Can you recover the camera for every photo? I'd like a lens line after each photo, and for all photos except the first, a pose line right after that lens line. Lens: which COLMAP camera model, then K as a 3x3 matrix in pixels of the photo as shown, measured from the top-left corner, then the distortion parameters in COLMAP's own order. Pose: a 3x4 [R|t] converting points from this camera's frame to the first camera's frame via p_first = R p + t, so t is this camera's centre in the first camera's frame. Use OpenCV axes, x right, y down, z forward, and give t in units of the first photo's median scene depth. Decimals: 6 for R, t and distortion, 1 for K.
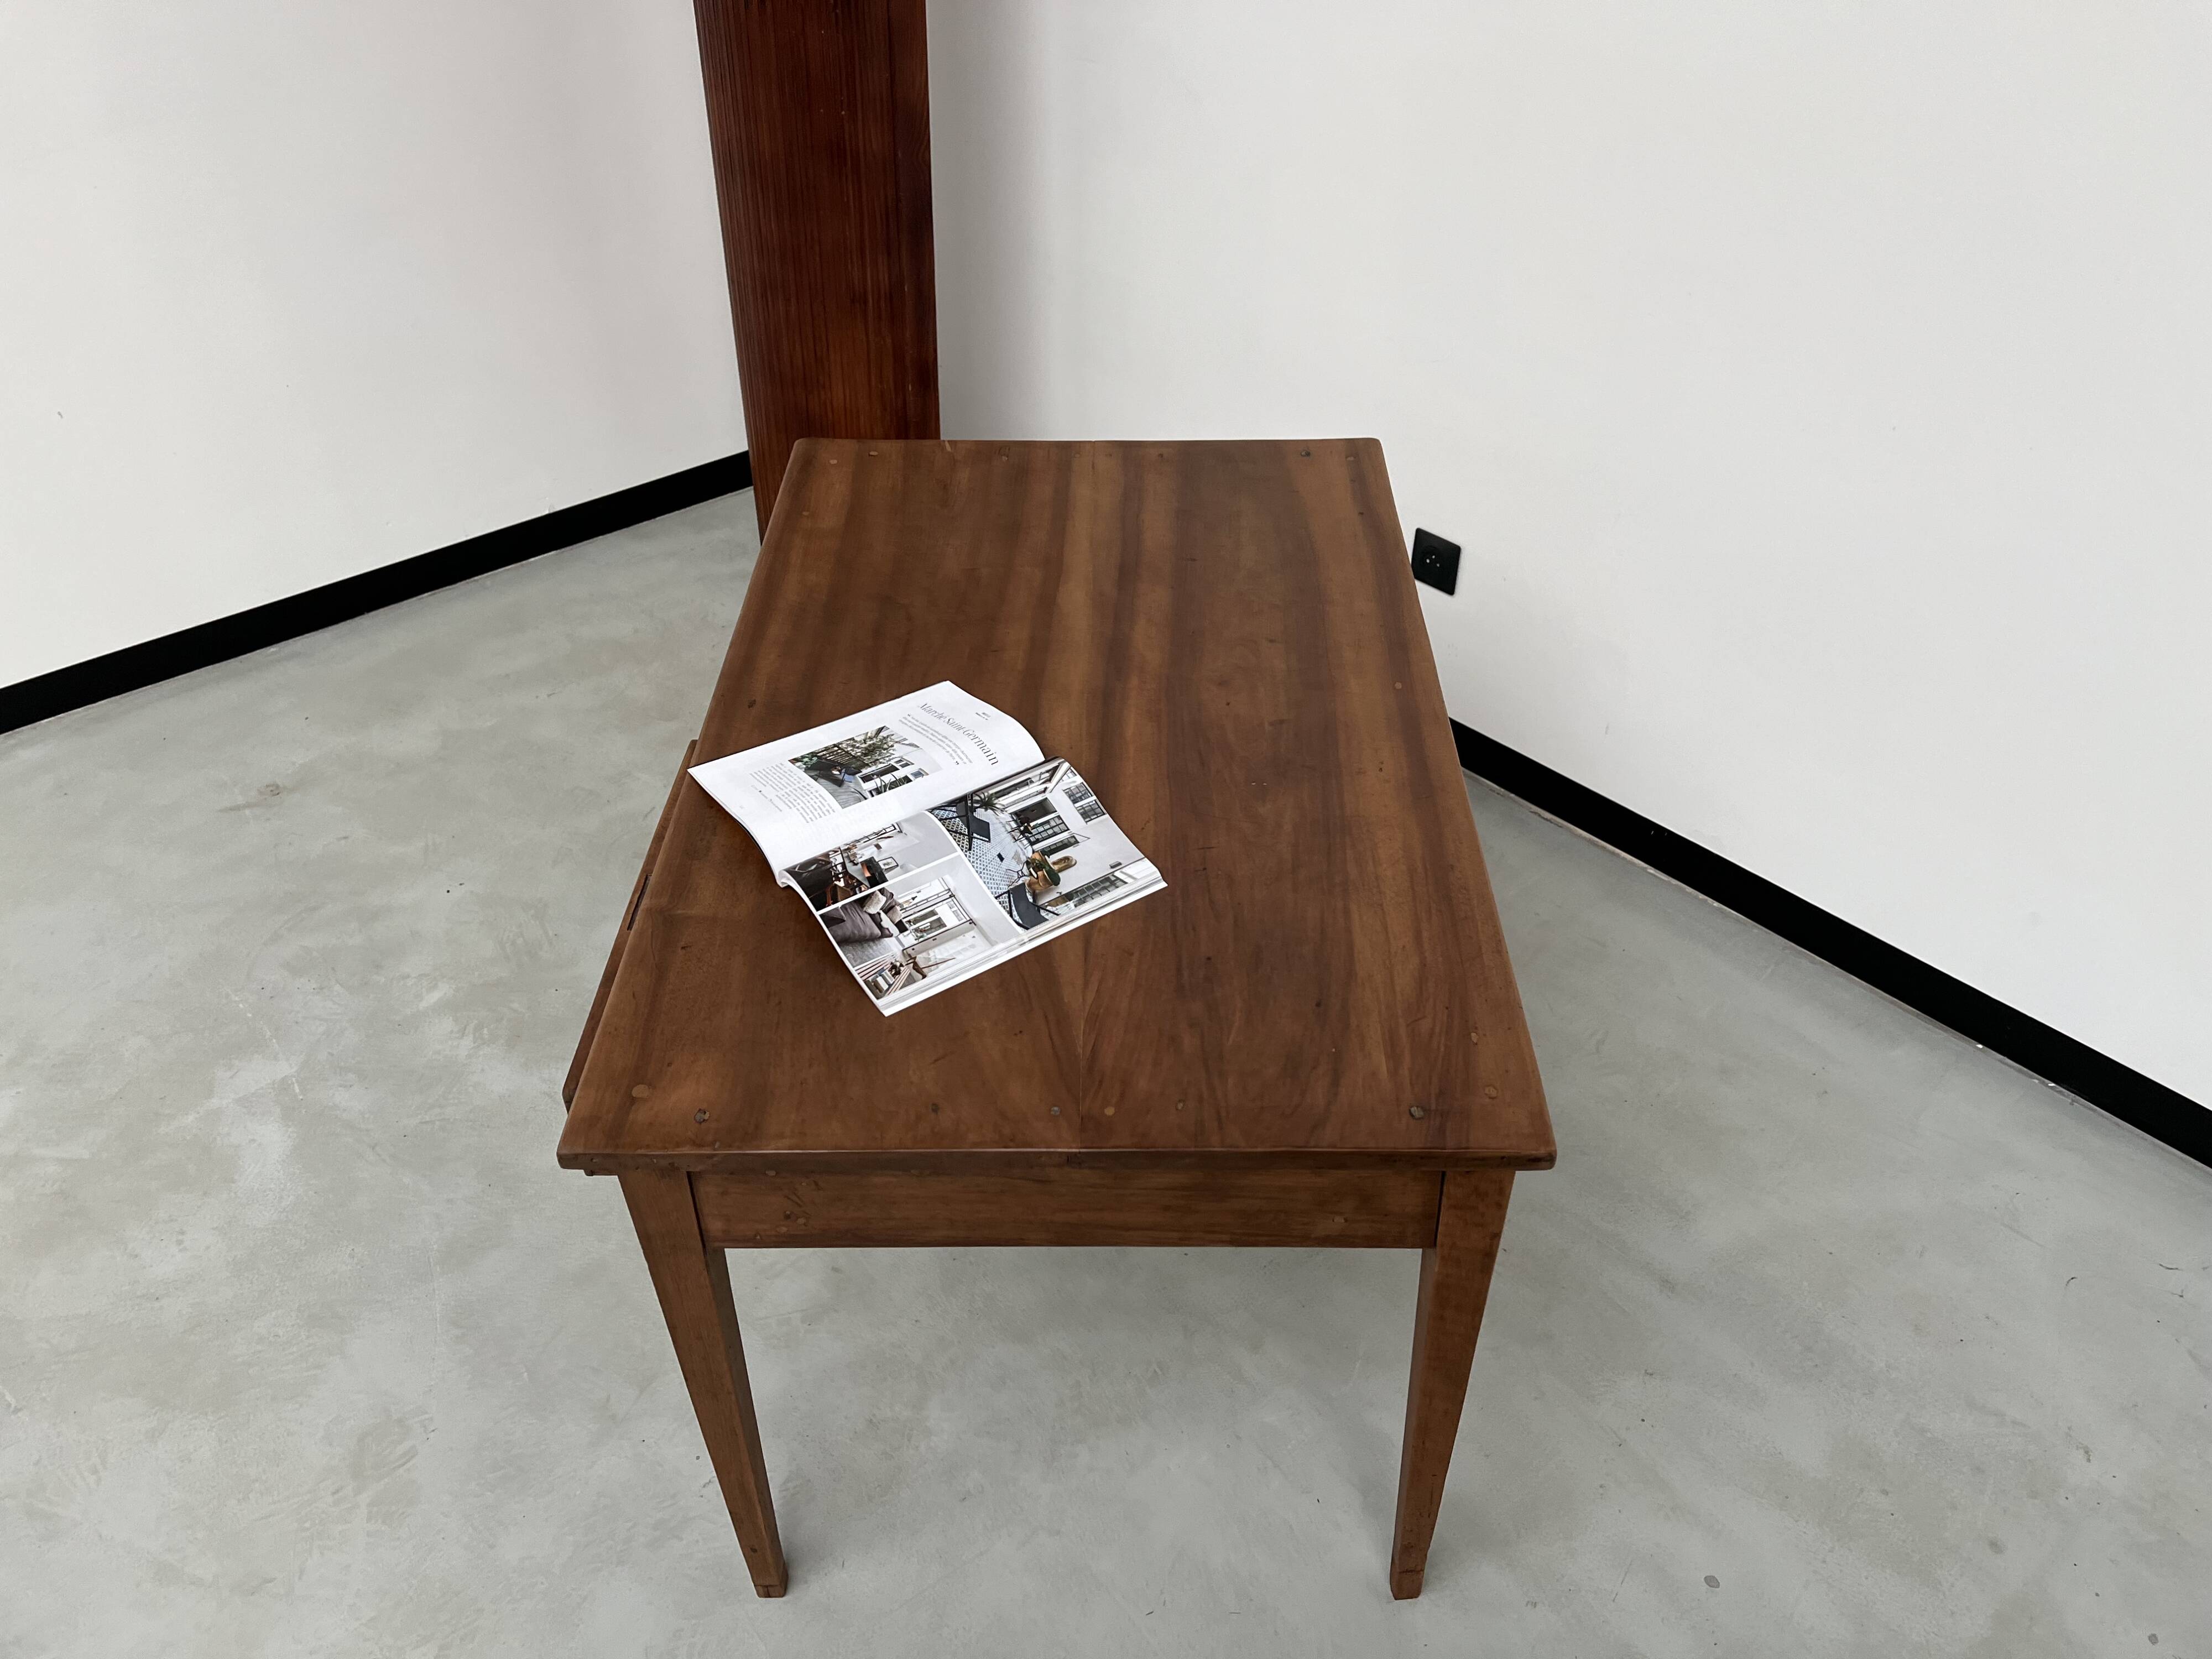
lens RADIAL K [[1671.1, 0, 1104.5], [0, 1671.1, 850.3], [0, 0, 1]] dist [0.064243, -0.074558]
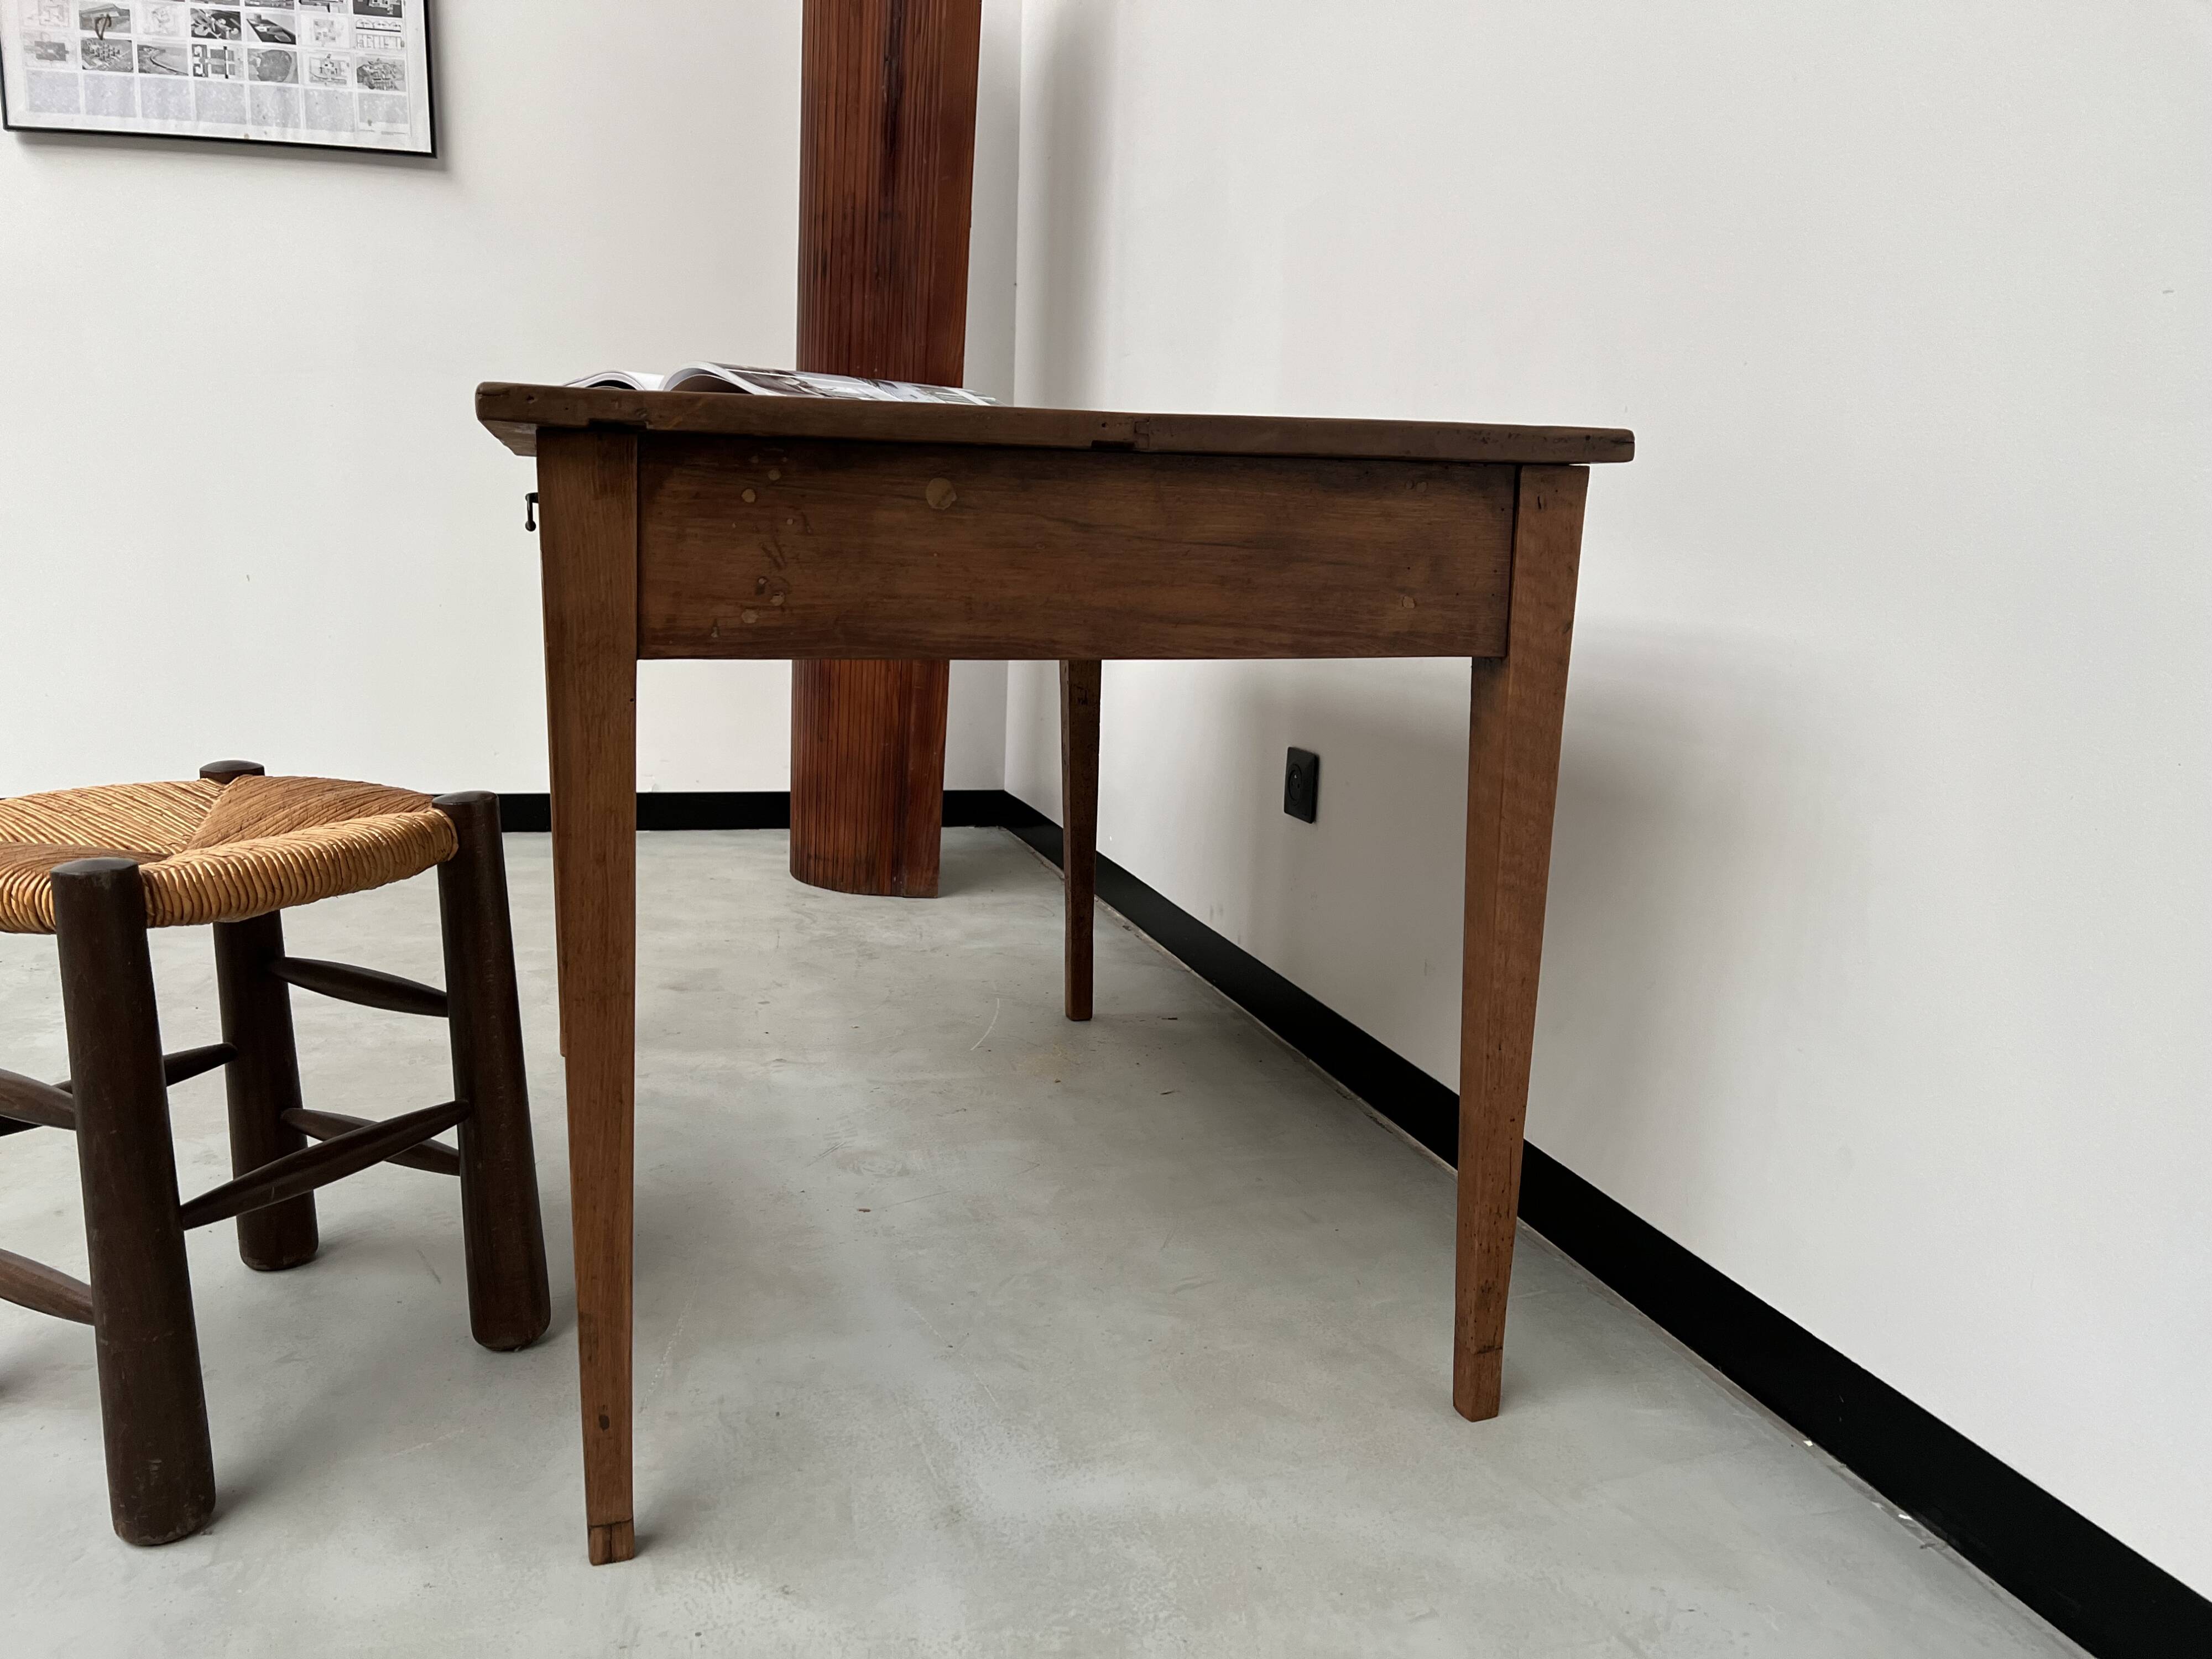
lens RADIAL K [[1671.1, 0, 1093.9], [0, 1671.1, 848.2], [0, 0, 1]] dist [0.064243, -0.074558]
pose [[0.898049, 0.117133, -0.424014, 0.513288], [-0.304945, 0.860473, -0.408161, 0.242975], [0.317043, 0.495850, 0.808466, 0.375022]]
